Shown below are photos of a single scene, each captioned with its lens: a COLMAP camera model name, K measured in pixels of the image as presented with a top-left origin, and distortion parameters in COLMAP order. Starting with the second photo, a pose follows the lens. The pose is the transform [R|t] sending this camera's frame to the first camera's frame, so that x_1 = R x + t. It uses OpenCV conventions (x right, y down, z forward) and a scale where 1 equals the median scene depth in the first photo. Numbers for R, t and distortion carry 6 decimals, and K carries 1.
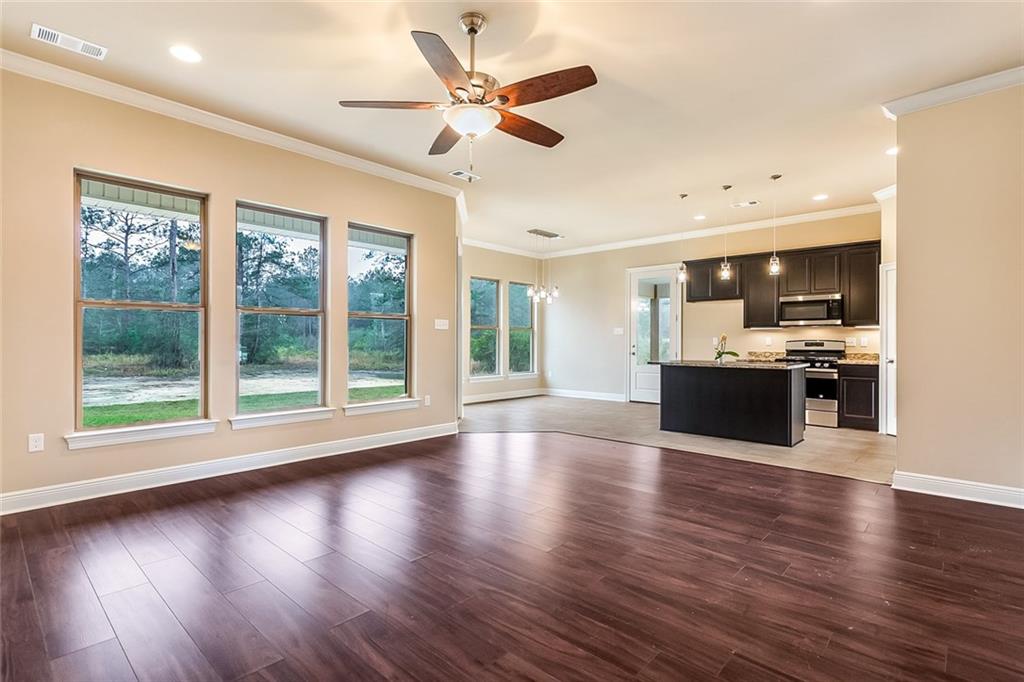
lens RADIAL K [[497.8, 0, 512.0], [0, 497.8, 341.0], [0, 0, 1]] dist [0.000531, 0.000784]
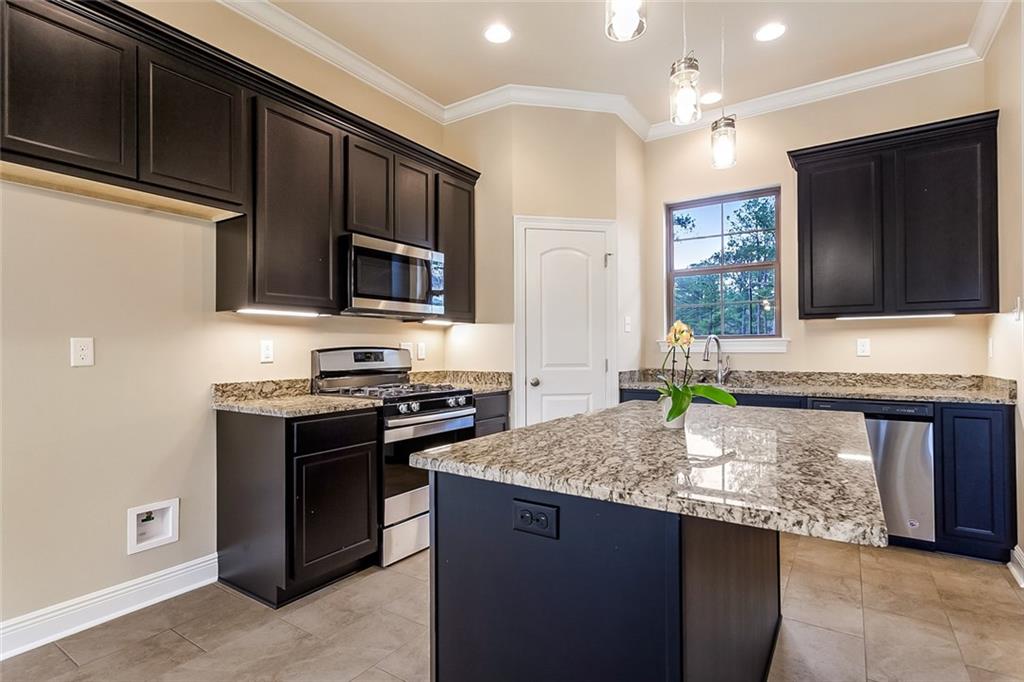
lens RADIAL K [[497.8, 0, 512.0], [0, 497.8, 341.0], [0, 0, 1]] dist [0.000531, 0.000784]
pose [[-0.147254, 0.011638, 0.989030, 0.156037], [0.003729, 0.999930, -0.011211, -0.001824], [-0.989092, 0.002037, -0.147287, 0.976600]]
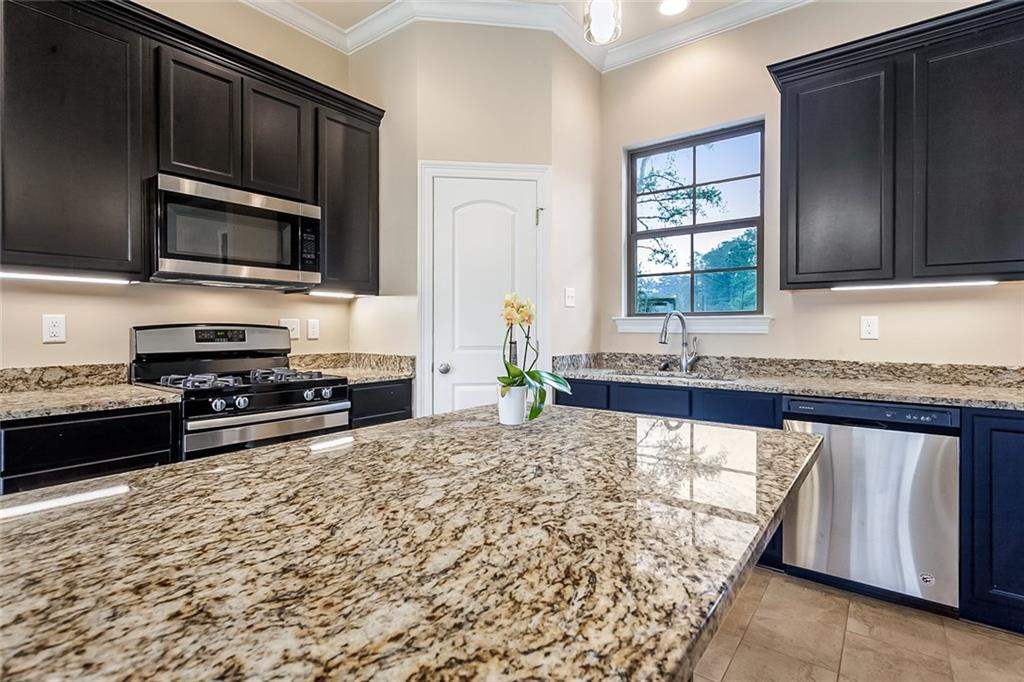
lens RADIAL K [[494.1, 0, 508.8], [0, 494.1, 328.3], [0, 0, 1]] dist [0.000849, -0.000406]
pose [[-0.083028, -0.006522, 0.996526, 0.248720], [-0.001229, 0.999978, 0.006443, -0.001128], [-0.996546, -0.000690, -0.083034, 0.857603]]
